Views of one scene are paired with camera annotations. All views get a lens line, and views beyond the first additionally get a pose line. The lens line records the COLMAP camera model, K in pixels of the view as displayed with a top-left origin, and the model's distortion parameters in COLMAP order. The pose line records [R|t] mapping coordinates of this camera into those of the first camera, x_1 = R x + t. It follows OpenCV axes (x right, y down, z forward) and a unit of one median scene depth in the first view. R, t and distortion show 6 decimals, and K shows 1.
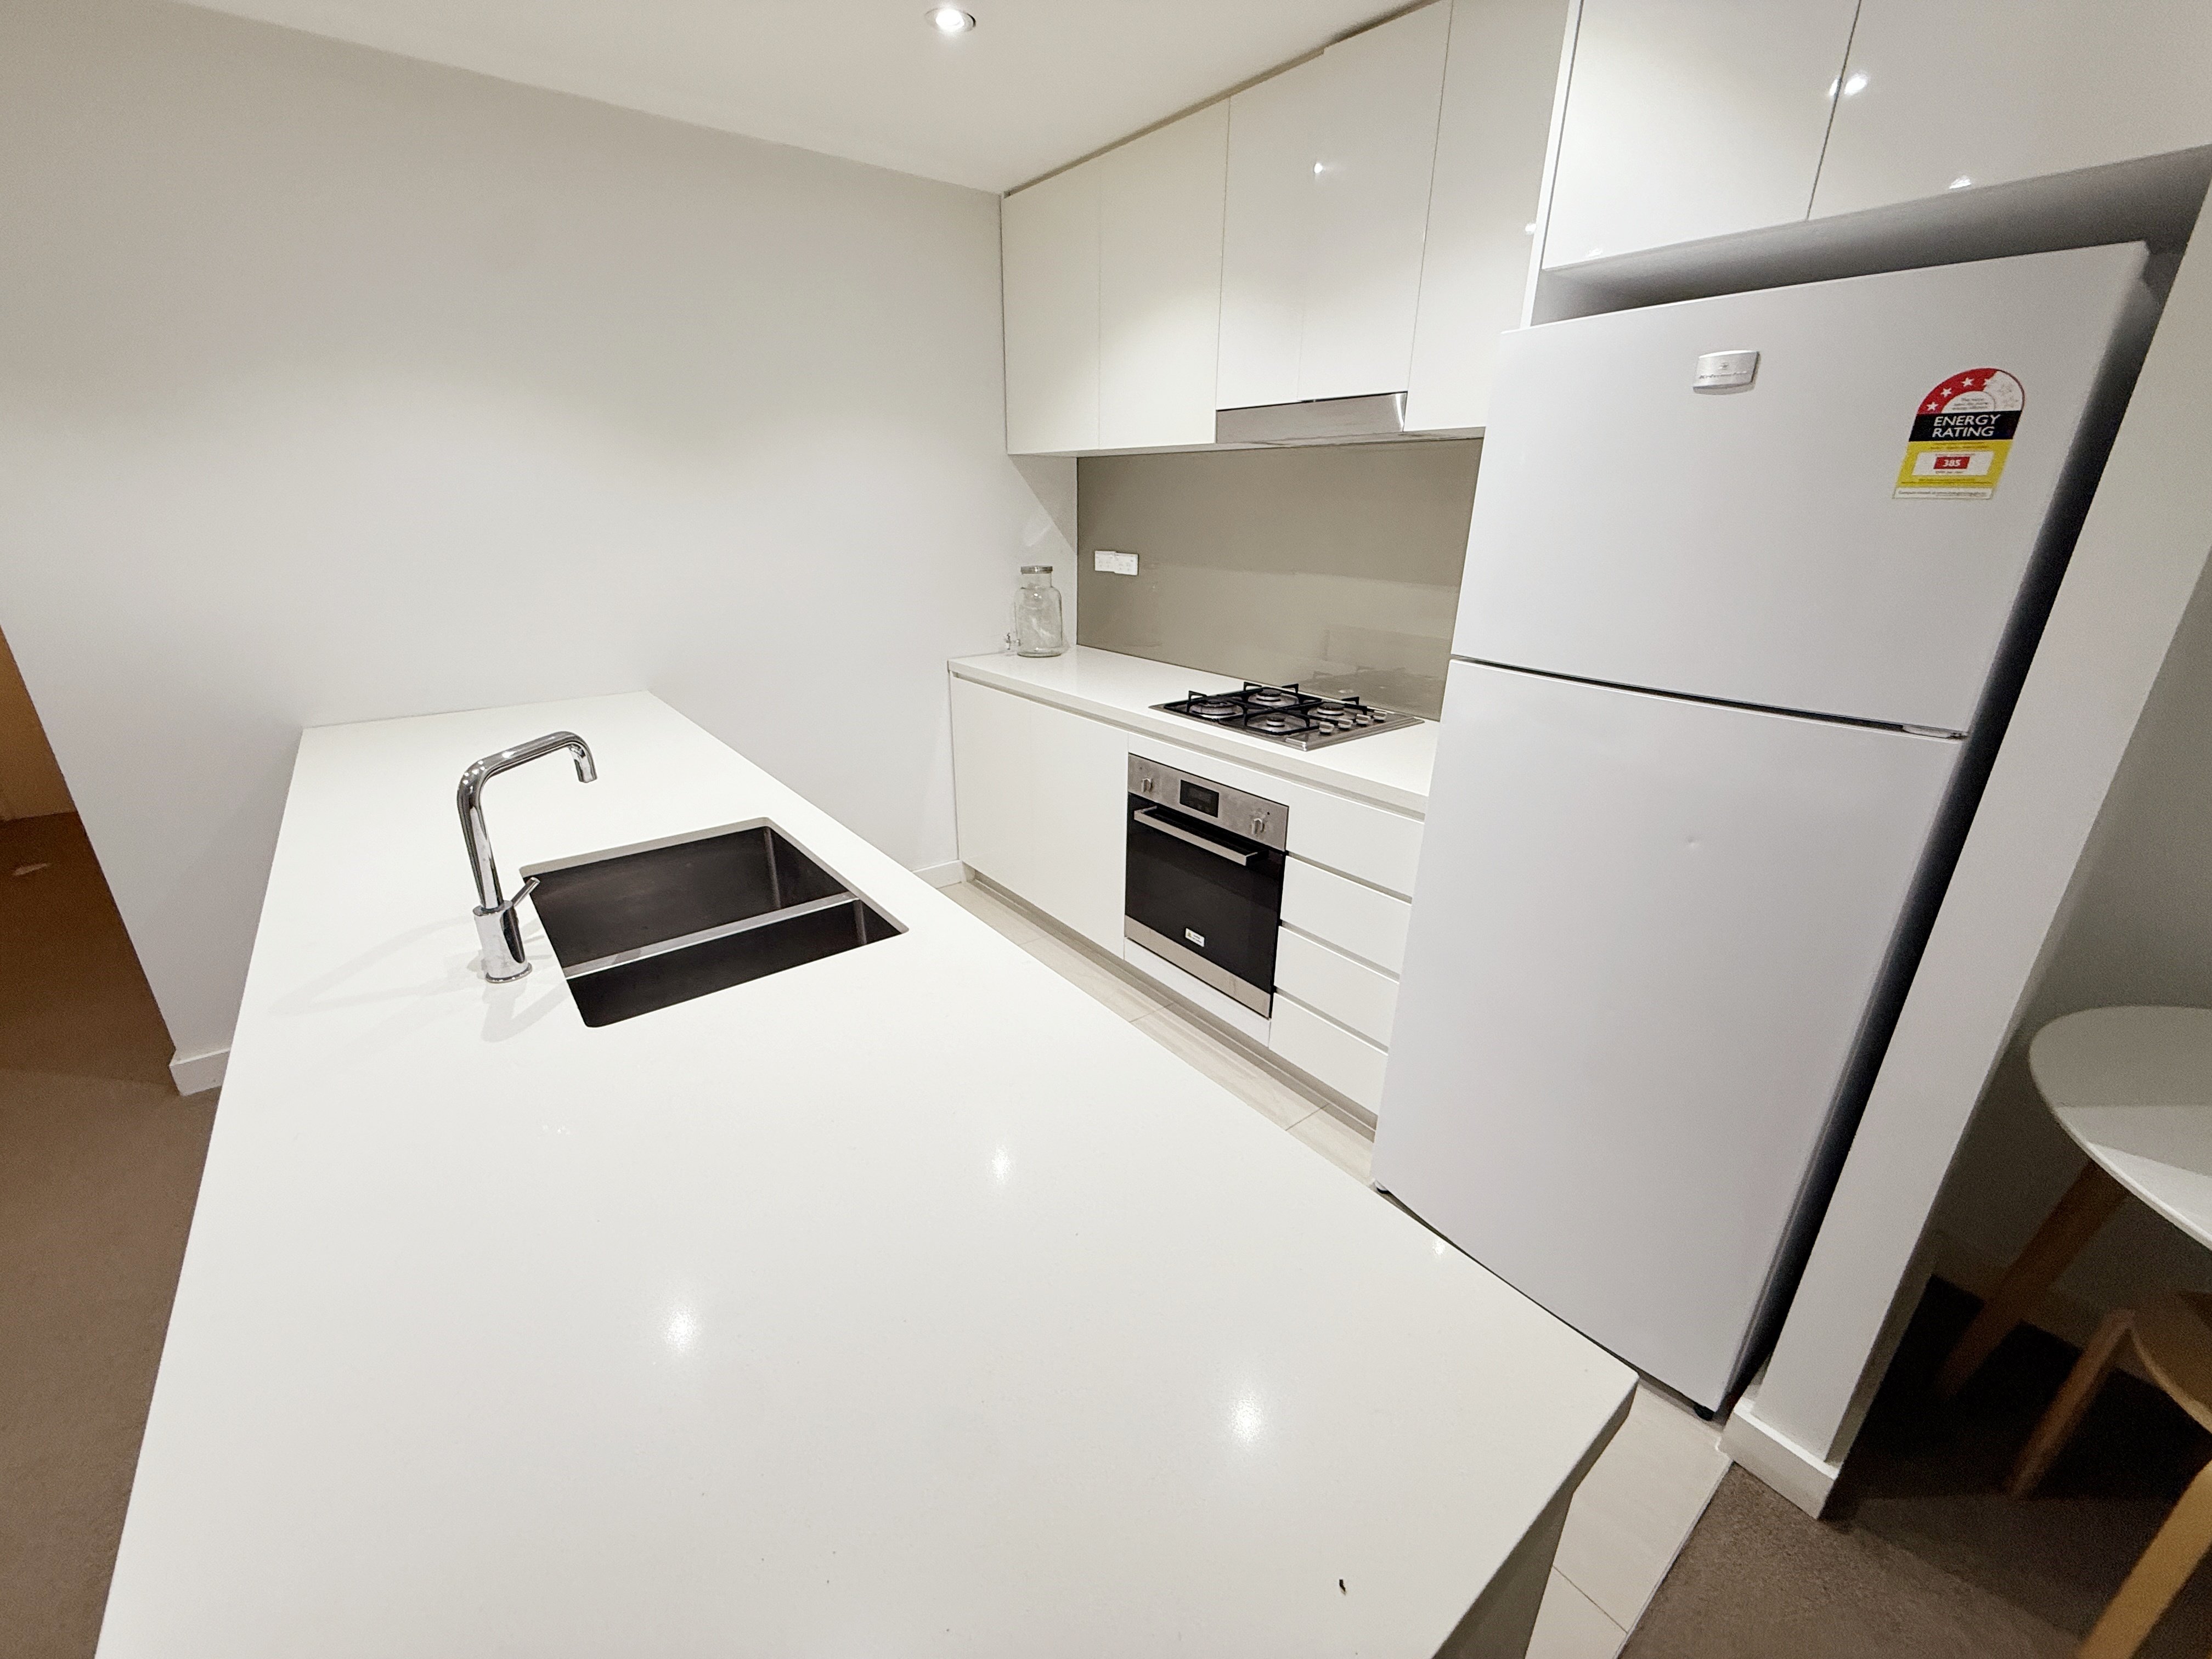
lens RADIAL K [[881.3, 0, 1106.0], [0, 881.3, 829.5], [0, 0, 1]] dist [0.001933, 0.000063]
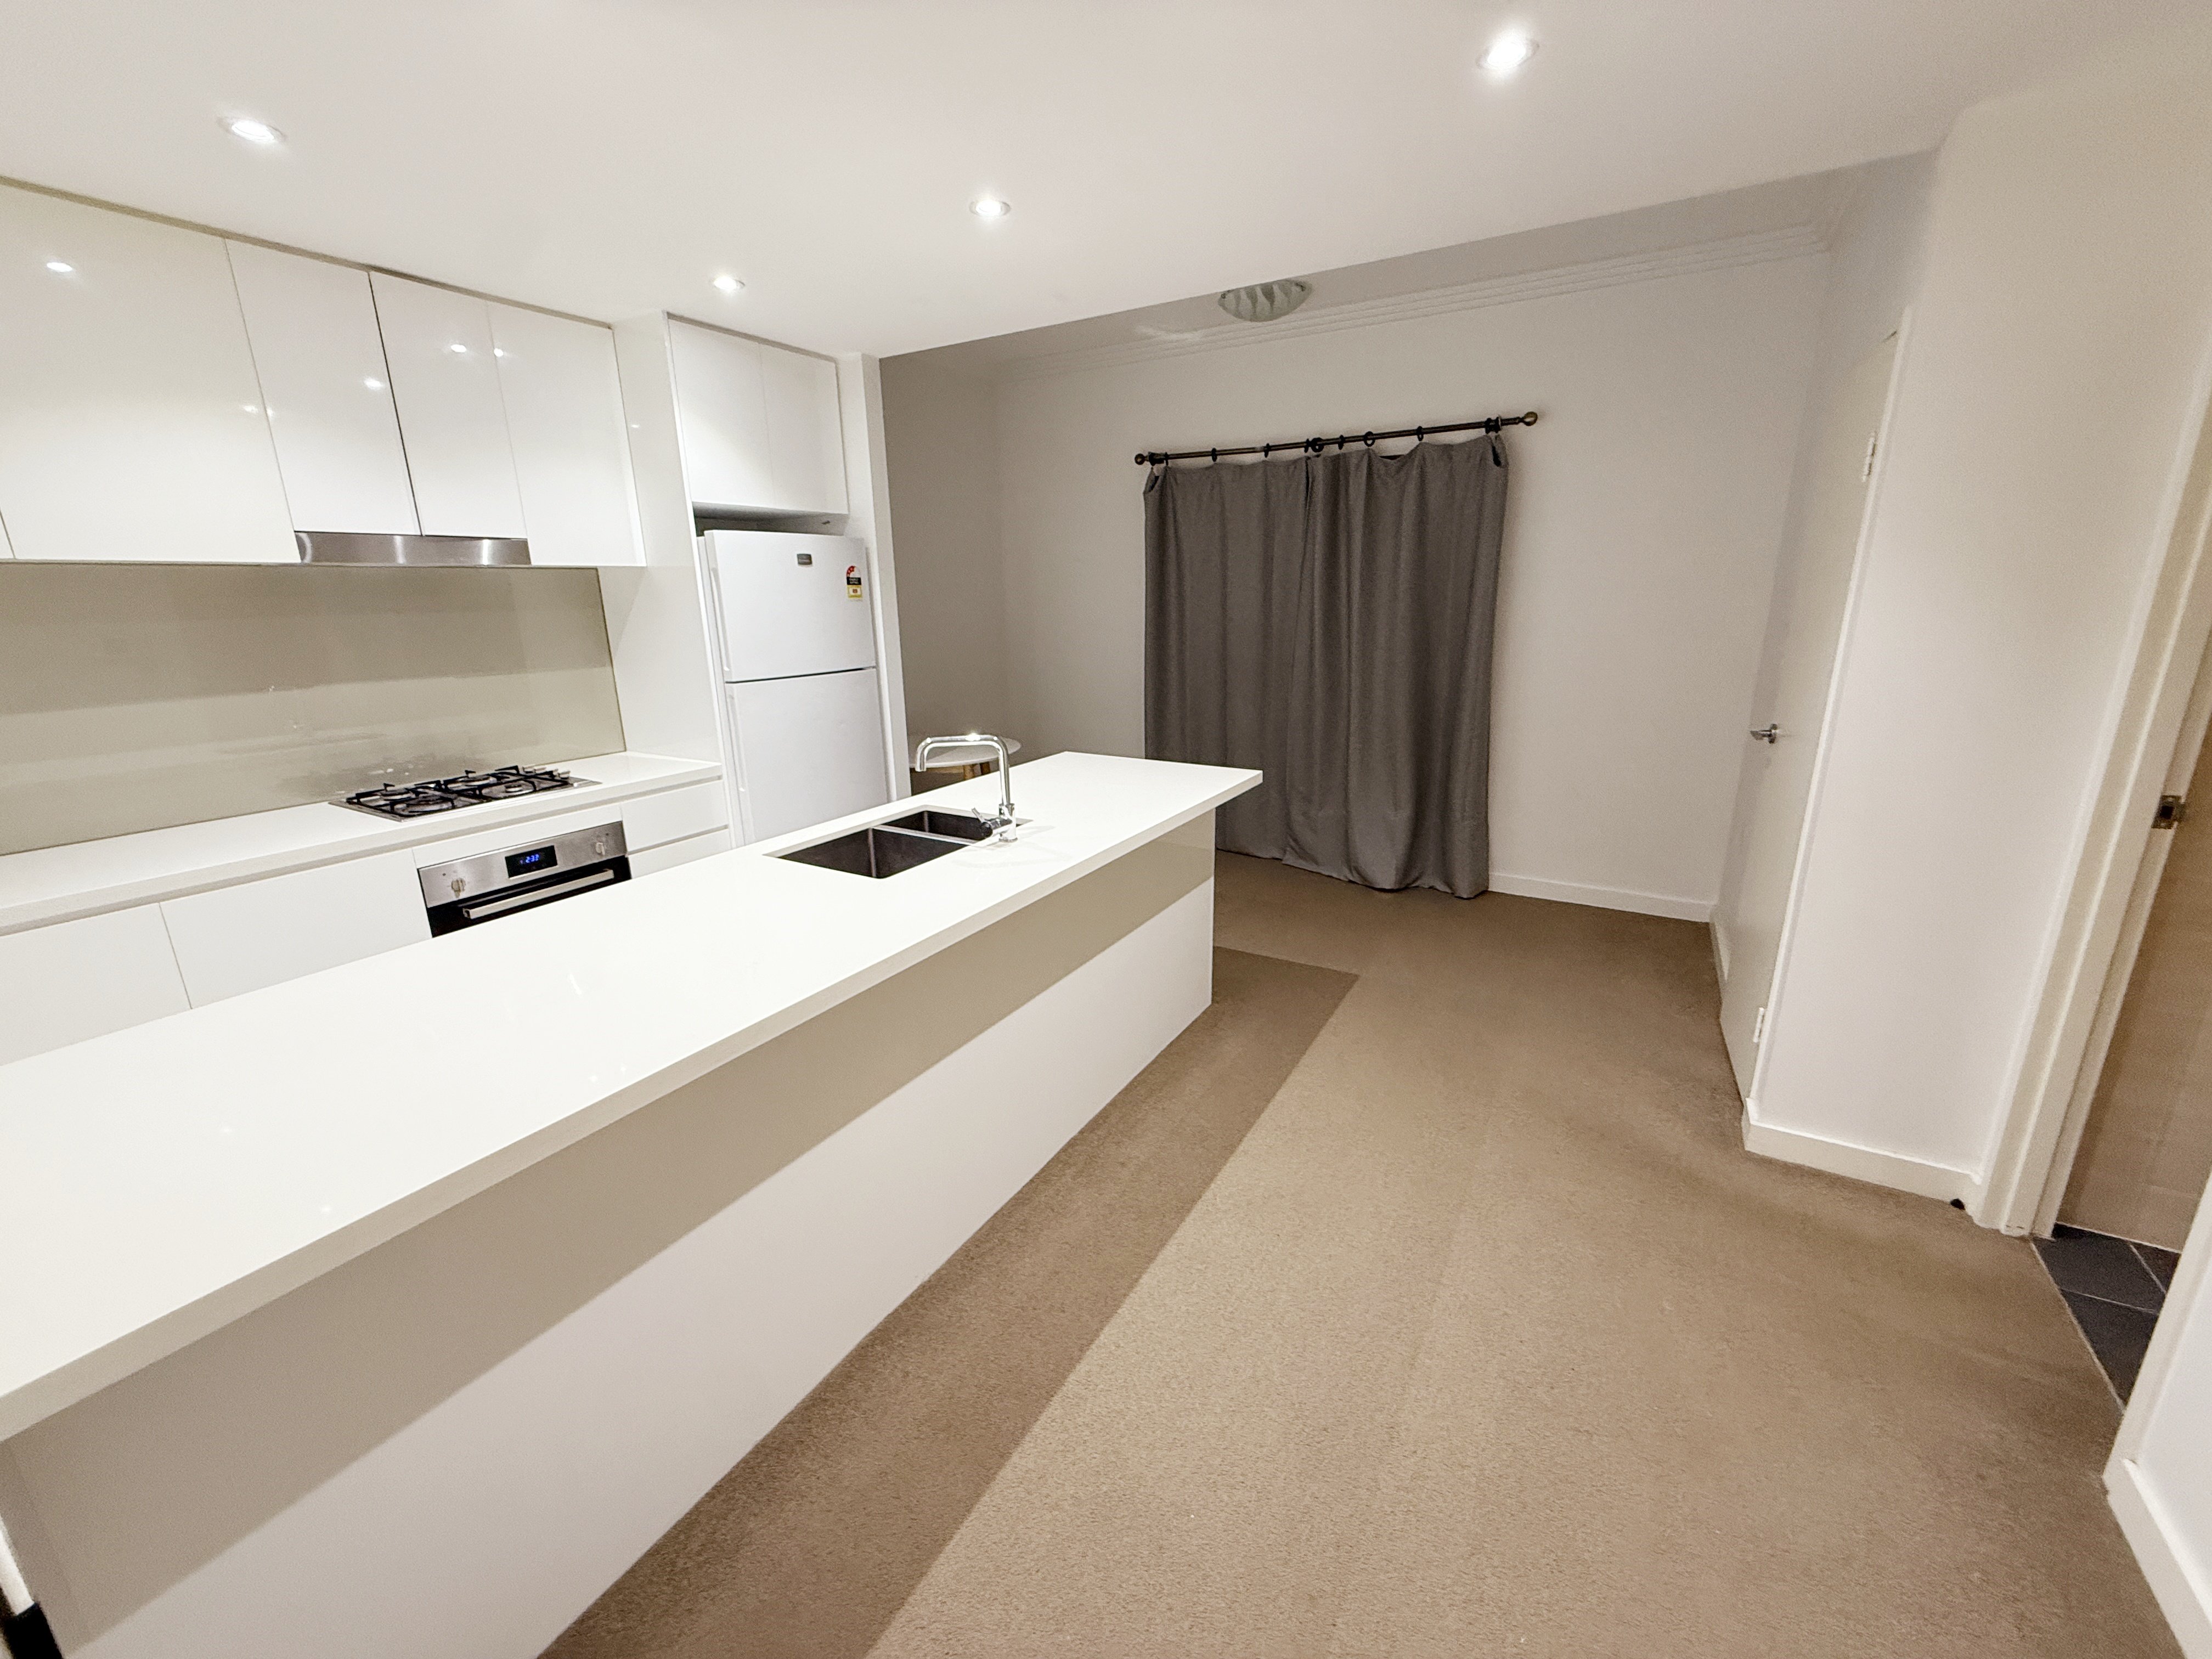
lens RADIAL K [[881.3, 0, 1106.0], [0, 881.3, 829.5], [0, 0, 1]] dist [0.001933, 0.000063]
pose [[-0.361823, -0.243289, 0.899941, -1.136629], [0.342804, 0.862990, 0.371124, -0.229632], [-0.866931, 0.442785, -0.228849, 0.560160]]
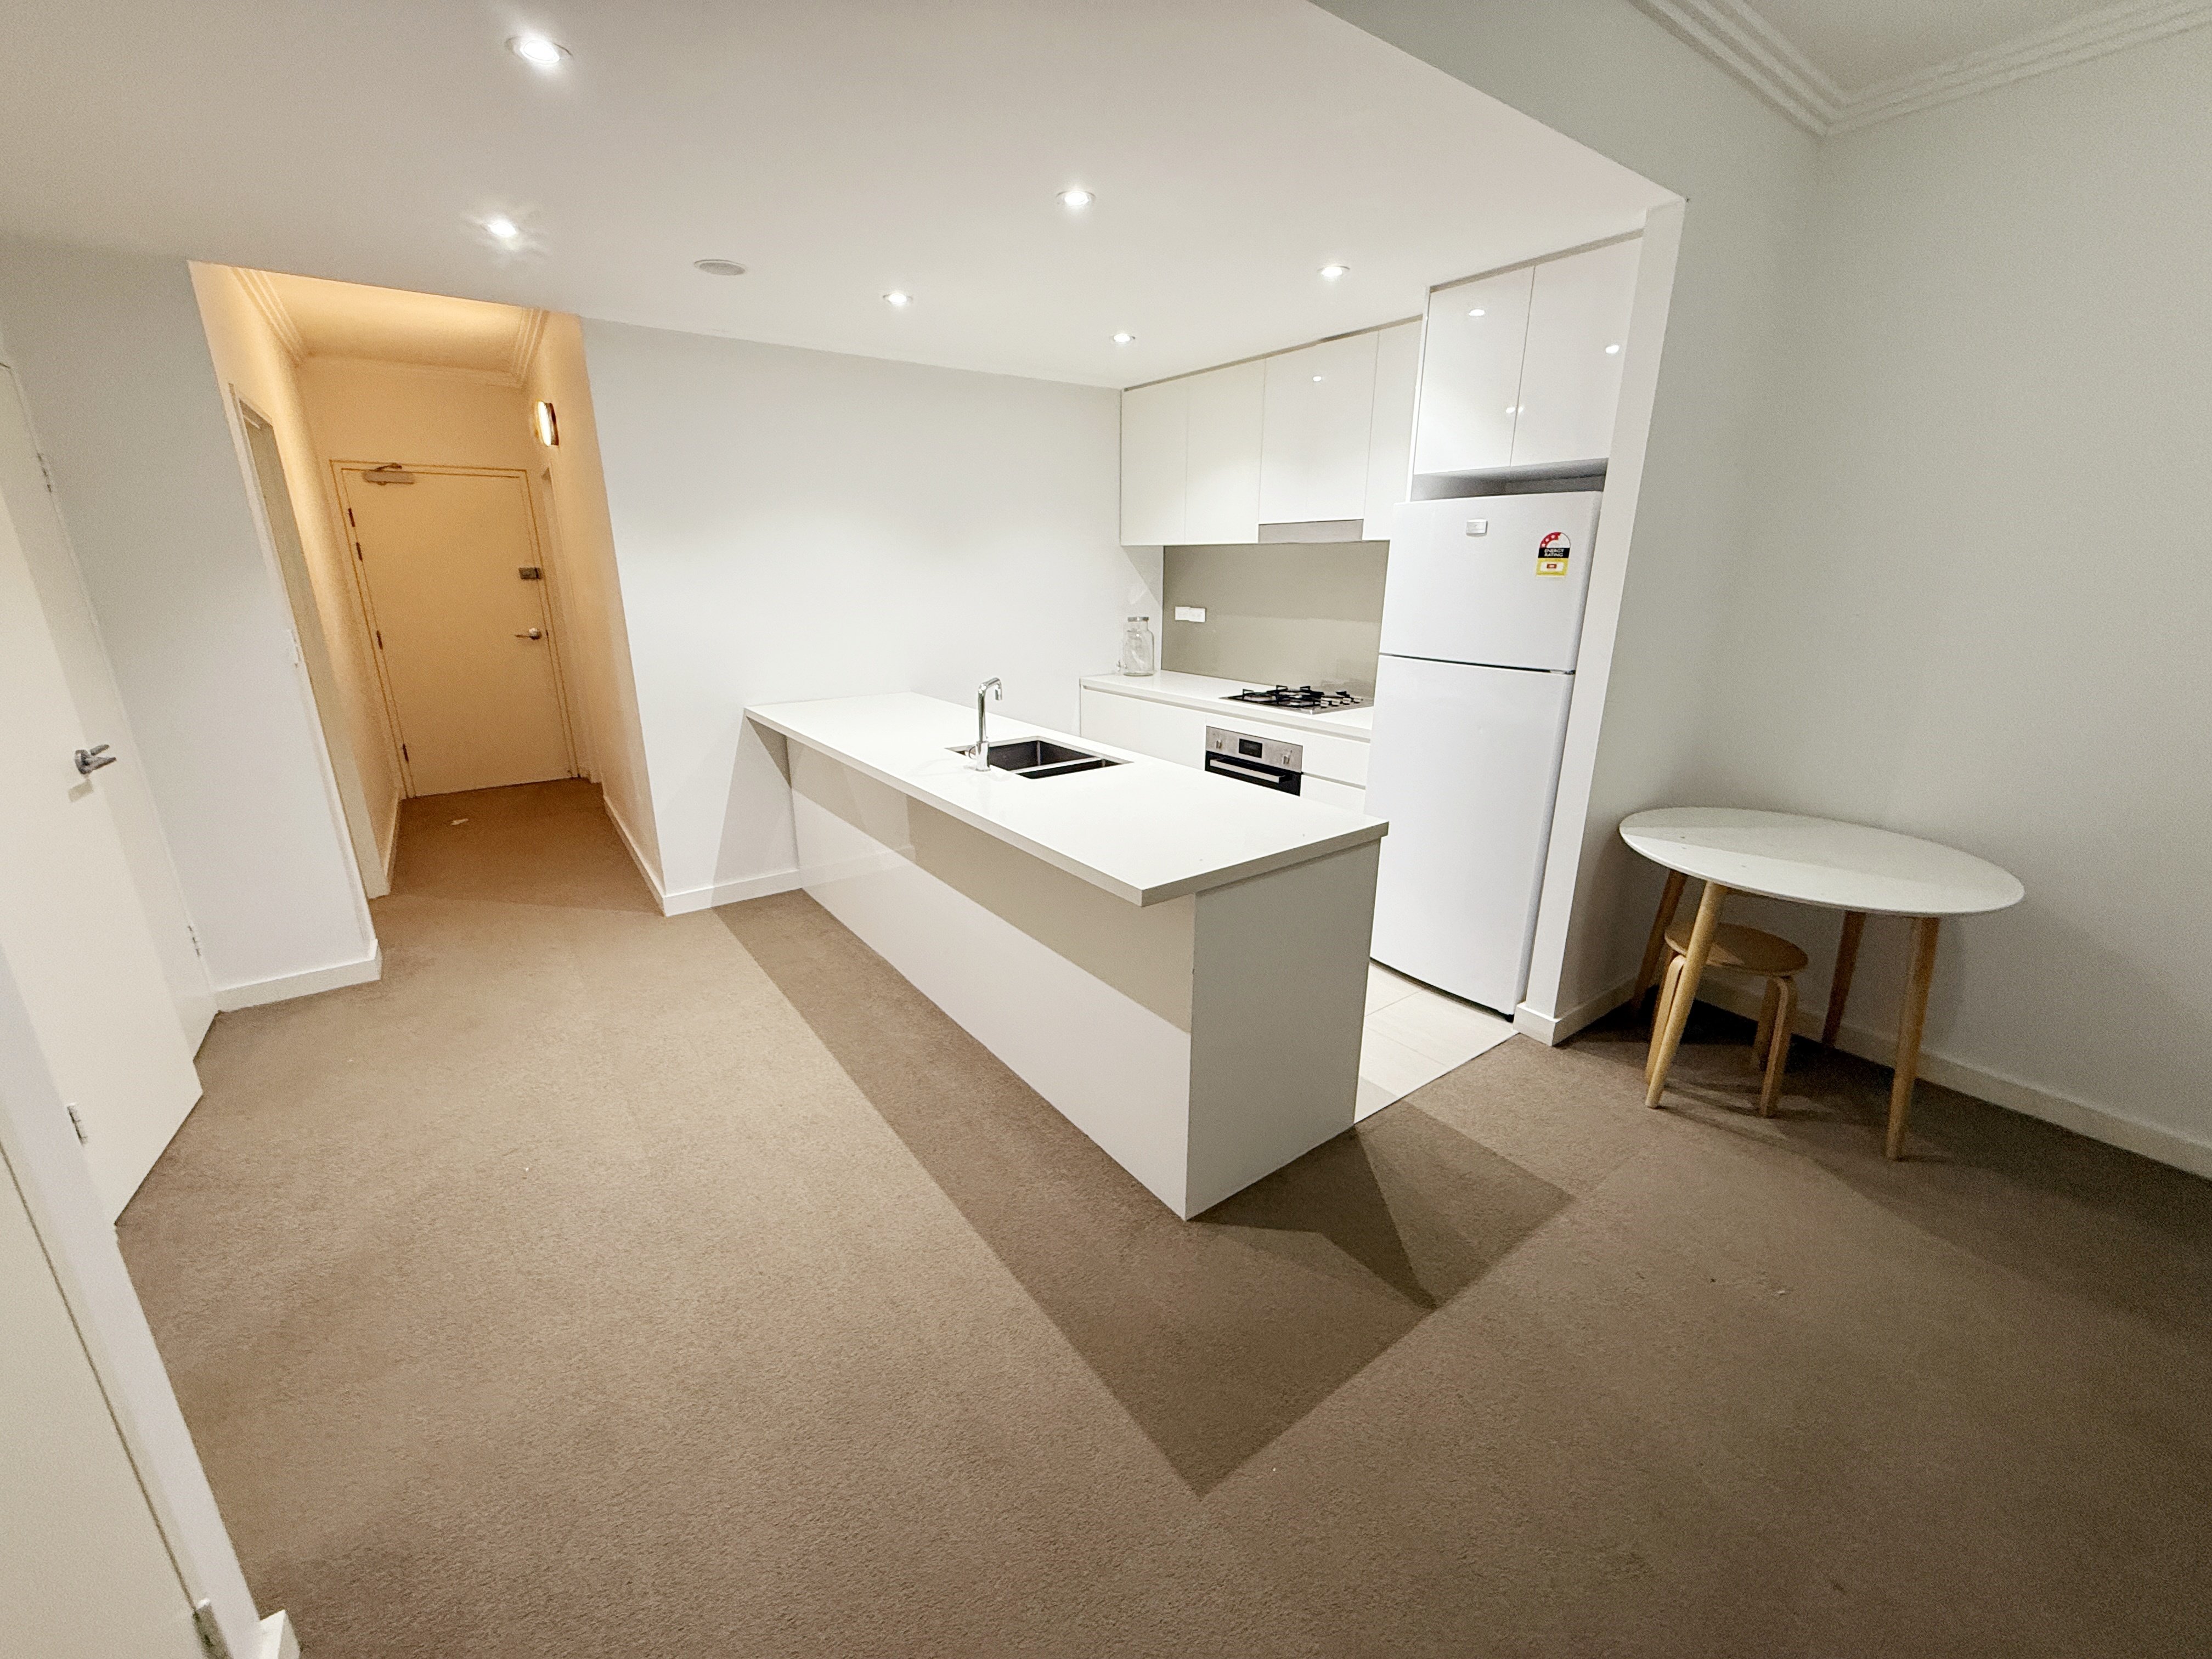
lens RADIAL K [[881.3, 0, 1106.0], [0, 881.3, 829.5], [0, 0, 1]] dist [0.001933, 0.000063]
pose [[0.999429, 0.001198, -0.033770, -0.108560], [-0.003366, 0.997930, -0.064214, 0.218238], [0.033624, 0.064291, 0.997365, -0.653361]]
